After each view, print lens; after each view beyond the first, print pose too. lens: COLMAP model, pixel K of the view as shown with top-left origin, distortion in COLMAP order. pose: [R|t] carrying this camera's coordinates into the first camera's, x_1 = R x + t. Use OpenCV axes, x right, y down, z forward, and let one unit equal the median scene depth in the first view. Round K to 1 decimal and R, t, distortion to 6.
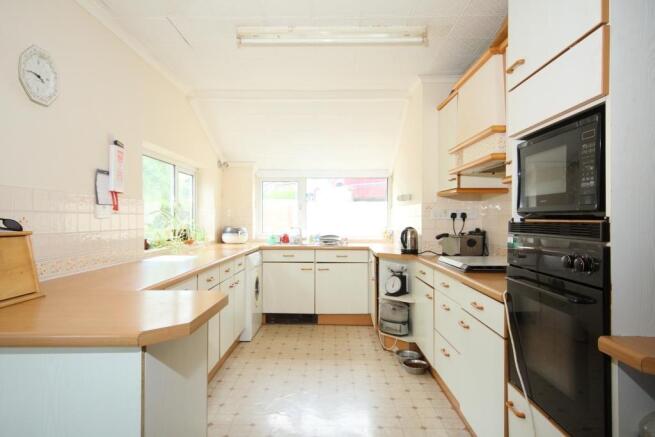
lens RADIAL K [[405.7, 0, 327.5], [0, 405.7, 218.5], [0, 0, 1]] dist [0.003201, 0.002829]
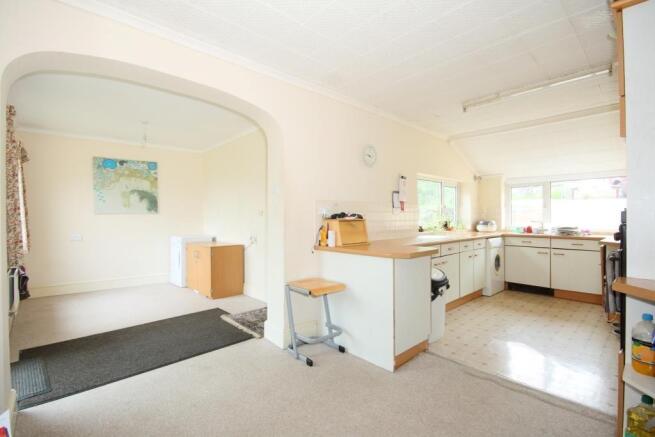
lens RADIAL K [[304.8, 0, 327.5], [0, 304.8, 218.5], [0, 0, 1]] dist [0.000197, -0.000009]
pose [[0.699906, -0.002007, -0.714232, 0.164876], [0.006878, 0.999969, 0.003930, 0.005881], [0.714202, -0.007663, 0.699898, -0.179760]]
